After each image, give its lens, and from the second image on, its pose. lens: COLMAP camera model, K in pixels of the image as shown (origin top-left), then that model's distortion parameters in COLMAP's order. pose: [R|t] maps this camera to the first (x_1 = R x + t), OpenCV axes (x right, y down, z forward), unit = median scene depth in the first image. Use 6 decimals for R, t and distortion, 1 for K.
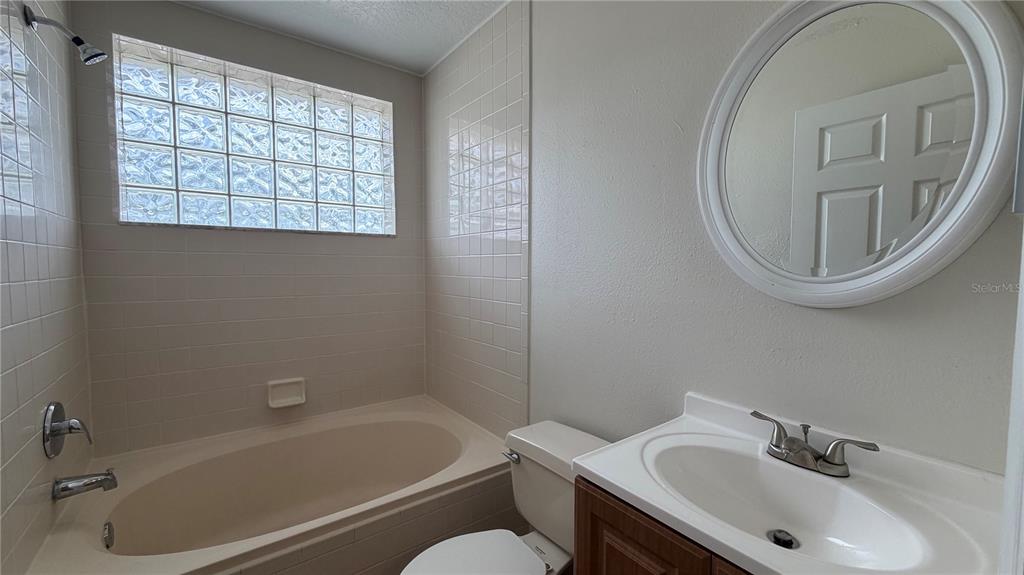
lens RADIAL K [[412.9, 0, 516.0], [0, 412.9, 289.1], [0, 0, 1]] dist [0.002248, 0.000283]
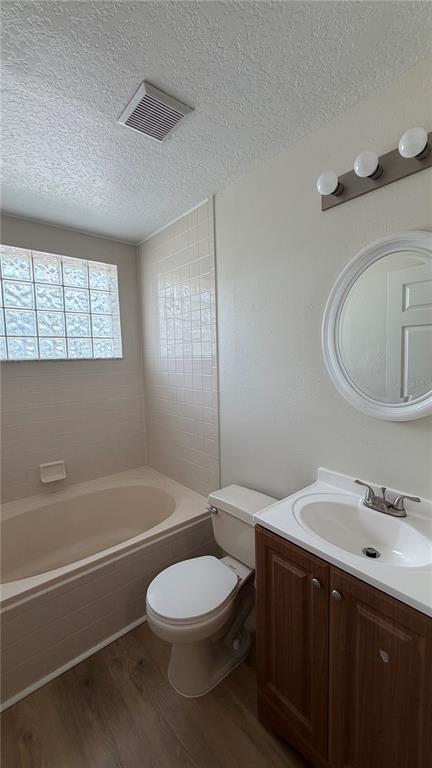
lens RADIAL K [[309.1, 0, 217.4], [0, 309.1, 380.8], [0, 0, 1]] dist [0.001659, 0.000214]
pose [[0.997891, -0.030866, 0.057097, -0.041386], [0.029582, 0.999293, 0.023197, -0.108220], [-0.057772, -0.021459, 0.998099, -0.160092]]
